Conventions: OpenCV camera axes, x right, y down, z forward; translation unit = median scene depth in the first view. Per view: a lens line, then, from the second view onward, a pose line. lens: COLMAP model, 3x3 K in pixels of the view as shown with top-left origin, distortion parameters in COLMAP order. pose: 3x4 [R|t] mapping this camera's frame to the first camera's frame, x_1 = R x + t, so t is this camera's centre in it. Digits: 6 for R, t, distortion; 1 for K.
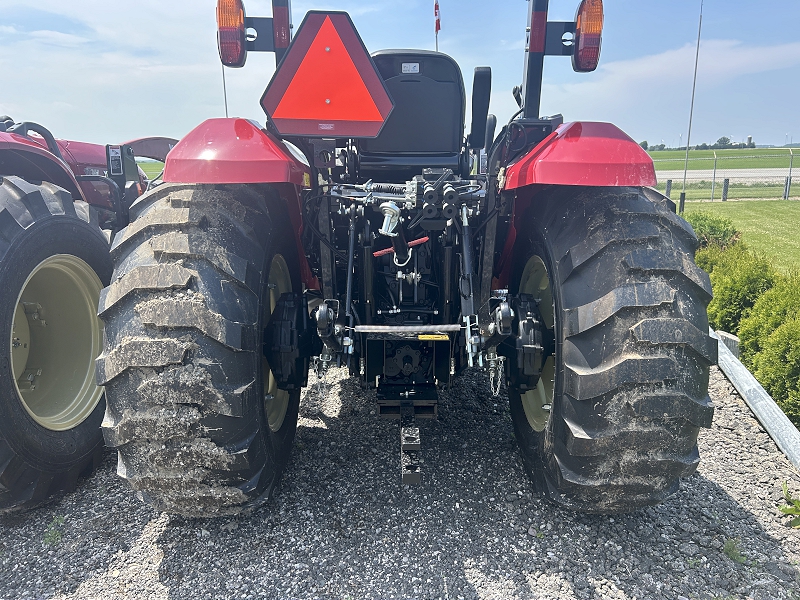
lens RADIAL K [[597.7, 0, 400.0], [0, 597.7, 300.0], [0, 0, 1]] dist [0.041960, -0.006998]
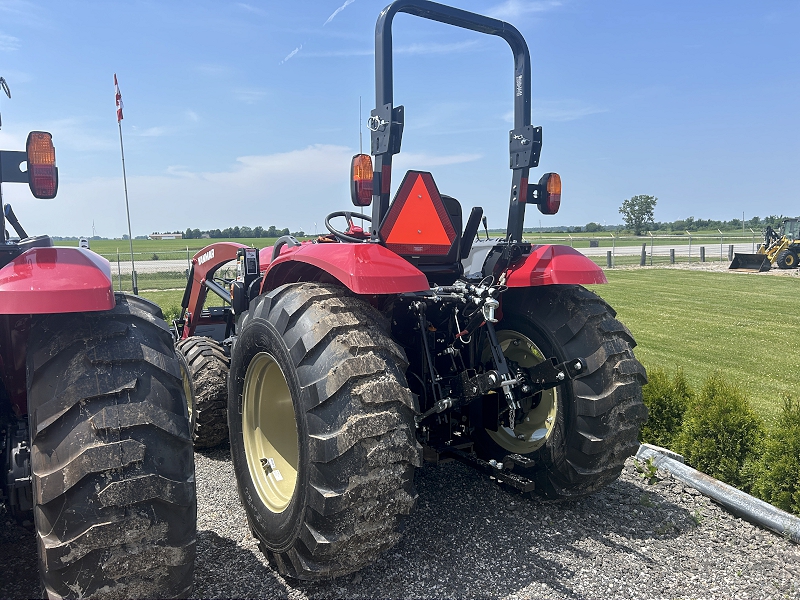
lens RADIAL K [[597.7, 0, 400.0], [0, 597.7, 300.0], [0, 0, 1]] dist [0.041960, -0.006998]
pose [[0.855106, -0.049497, 0.516085, -0.964173], [0.121331, 0.986895, -0.106384, -0.031914], [-0.504056, 0.153587, 0.849905, -0.145702]]
